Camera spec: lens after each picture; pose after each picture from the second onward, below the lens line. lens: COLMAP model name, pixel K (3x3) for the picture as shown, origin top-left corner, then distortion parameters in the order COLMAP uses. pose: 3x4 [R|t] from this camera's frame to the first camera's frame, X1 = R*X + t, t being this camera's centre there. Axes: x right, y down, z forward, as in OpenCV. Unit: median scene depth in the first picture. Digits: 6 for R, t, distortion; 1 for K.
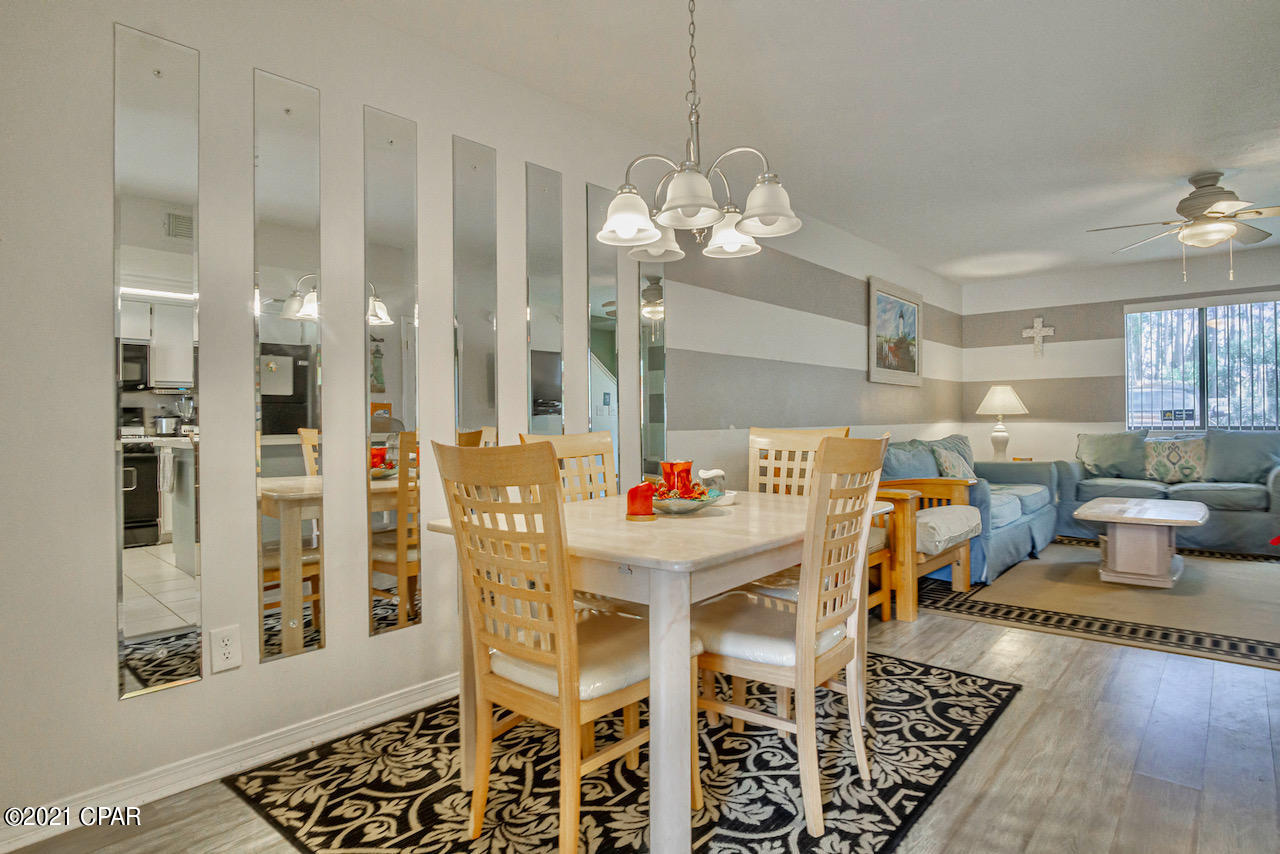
lens RADIAL K [[691.8, 0, 638.8], [0, 691.8, 420.1], [0, 0, 1]] dist [-0.034070, 0.009723]
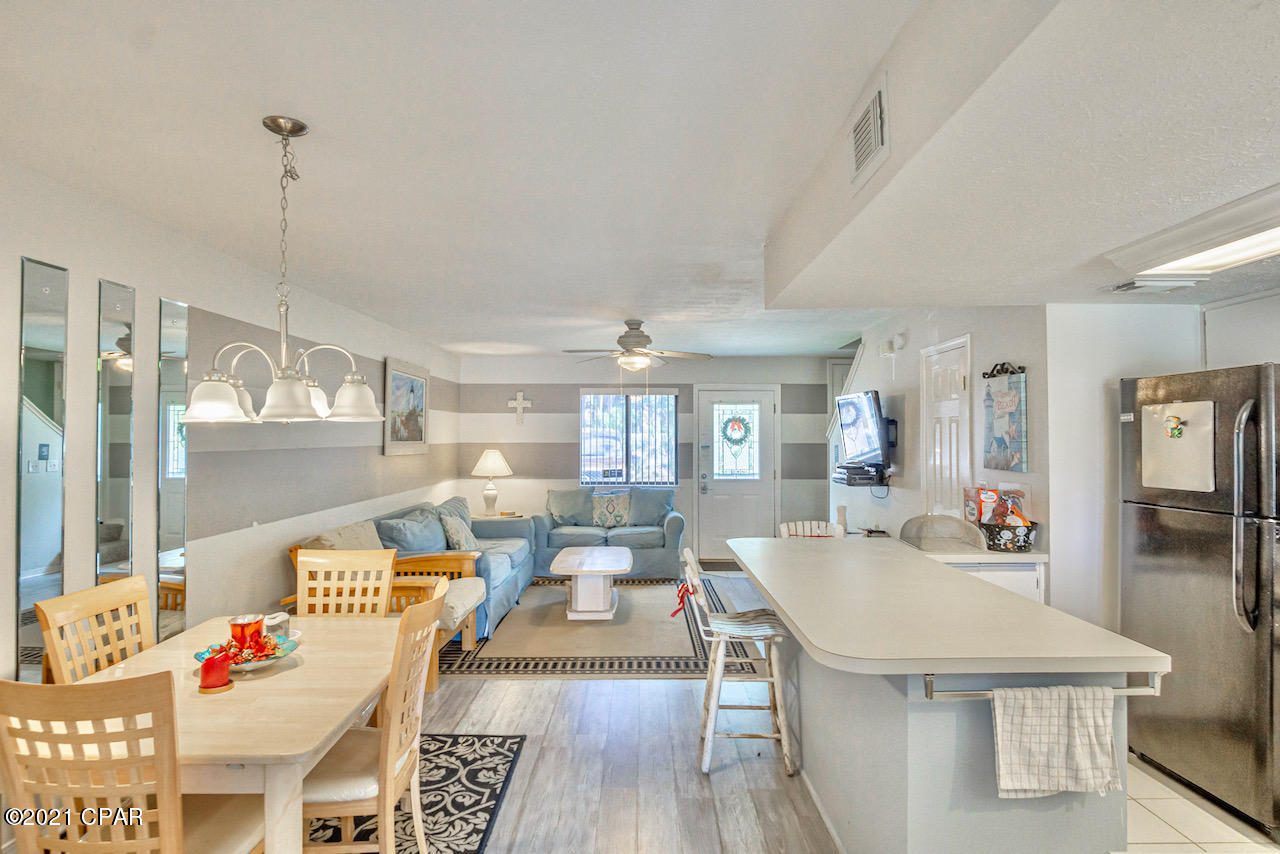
lens RADIAL K [[691.8, 0, 638.8], [0, 691.8, 420.1], [0, 0, 1]] dist [-0.034070, 0.009723]
pose [[0.752670, 0.024514, 0.657942, -0.099815], [-0.007151, 0.999552, -0.029061, -0.115157], [-0.658359, 0.017169, 0.752508, -0.088453]]
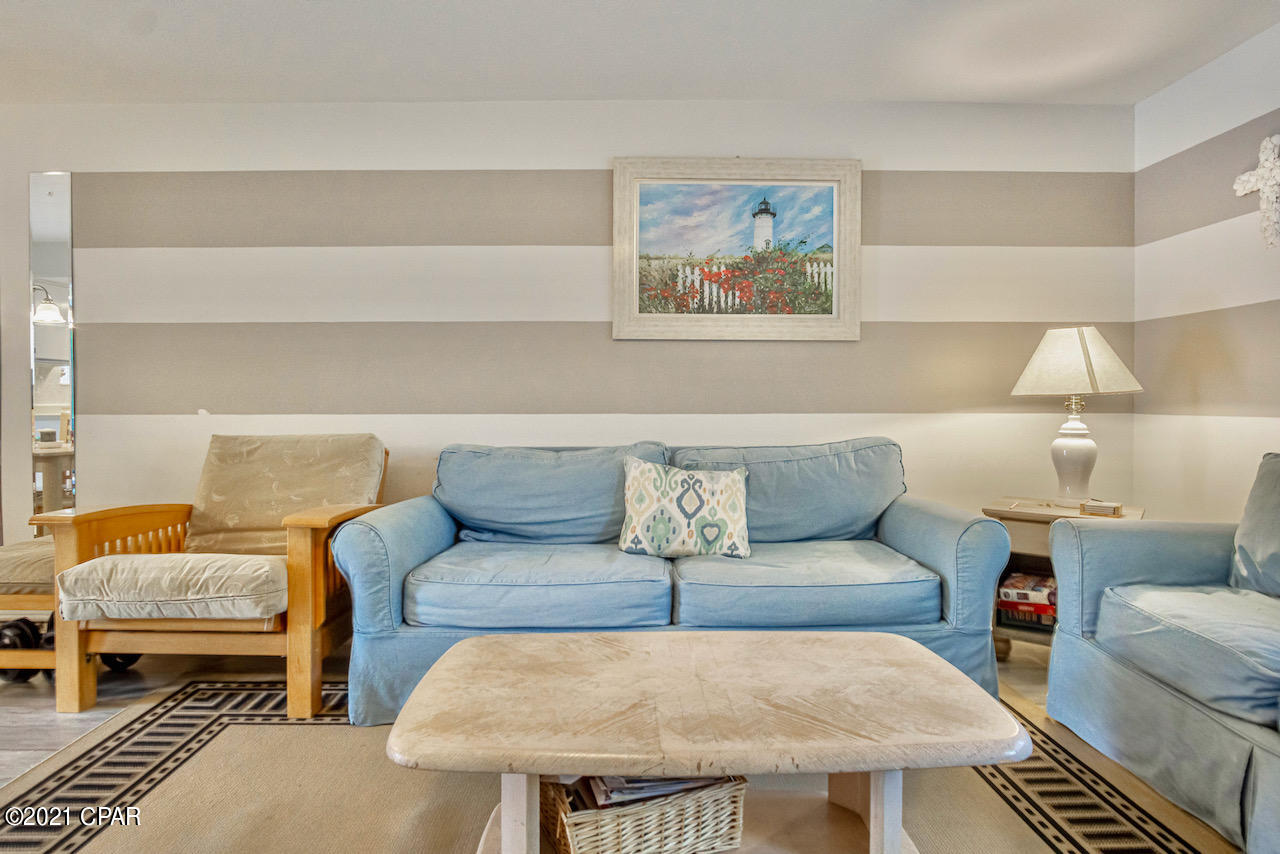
lens RADIAL K [[704.7, 0, 634.1], [0, 704.7, 405.8], [0, 0, 1]] dist [-0.021940, 0.001114]
pose [[0.666034, 0.012593, -0.745815, 1.110218], [-0.004650, 0.999908, 0.012731, -0.009641], [0.745907, -0.005011, 0.666031, 0.856353]]
